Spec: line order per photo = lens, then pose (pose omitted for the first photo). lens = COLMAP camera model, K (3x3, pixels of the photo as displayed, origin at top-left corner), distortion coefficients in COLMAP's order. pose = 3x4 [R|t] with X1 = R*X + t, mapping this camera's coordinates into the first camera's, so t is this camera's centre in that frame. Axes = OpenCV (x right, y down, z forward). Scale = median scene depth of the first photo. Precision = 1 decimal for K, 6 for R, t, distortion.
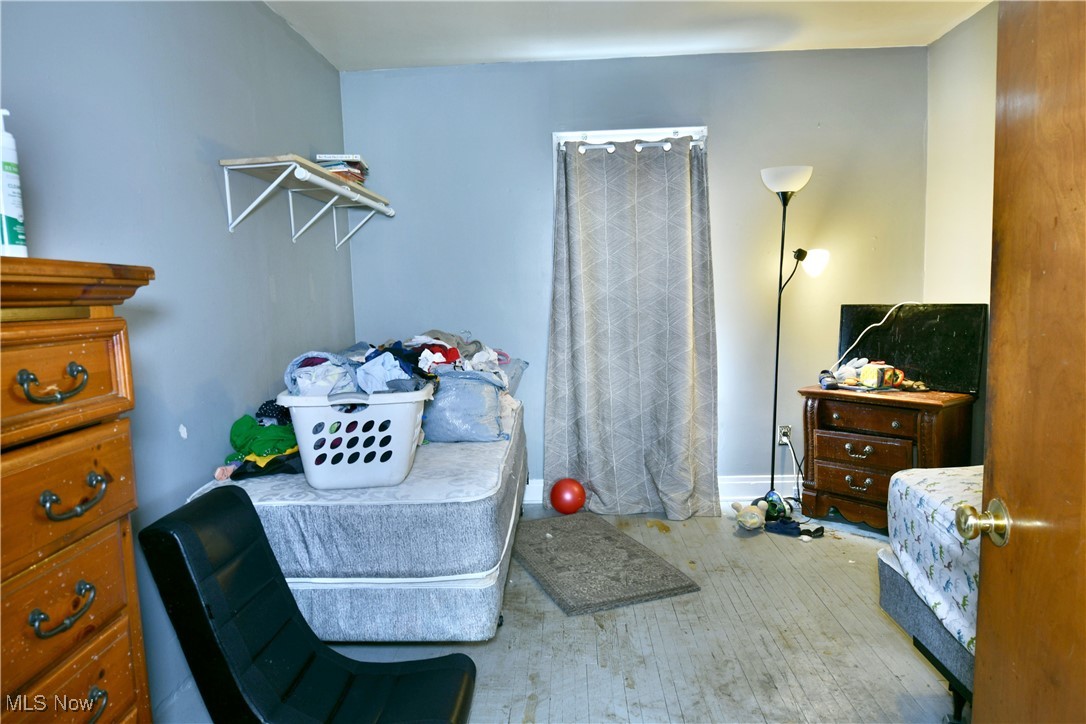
lens RADIAL K [[682.8, 0, 516.6], [0, 682.8, 359.3], [0, 0, 1]] dist [-0.011192, -0.003996]
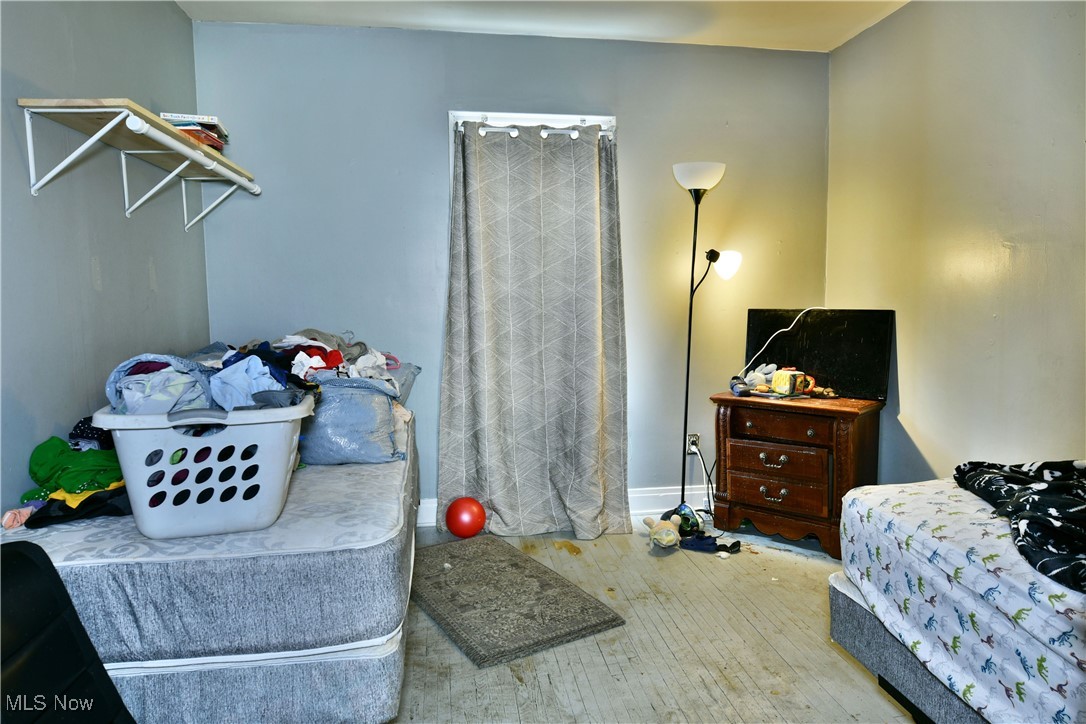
lens RADIAL K [[680.7, 0, 541.7], [0, 680.7, 360.7], [0, 0, 1]] dist [-0.014364, -0.001980]
pose [[0.975617, 0.004319, 0.219438, -0.028958], [-0.003724, 0.999988, -0.003125, -0.002384], [-0.219448, 0.002232, 0.975622, 0.131643]]
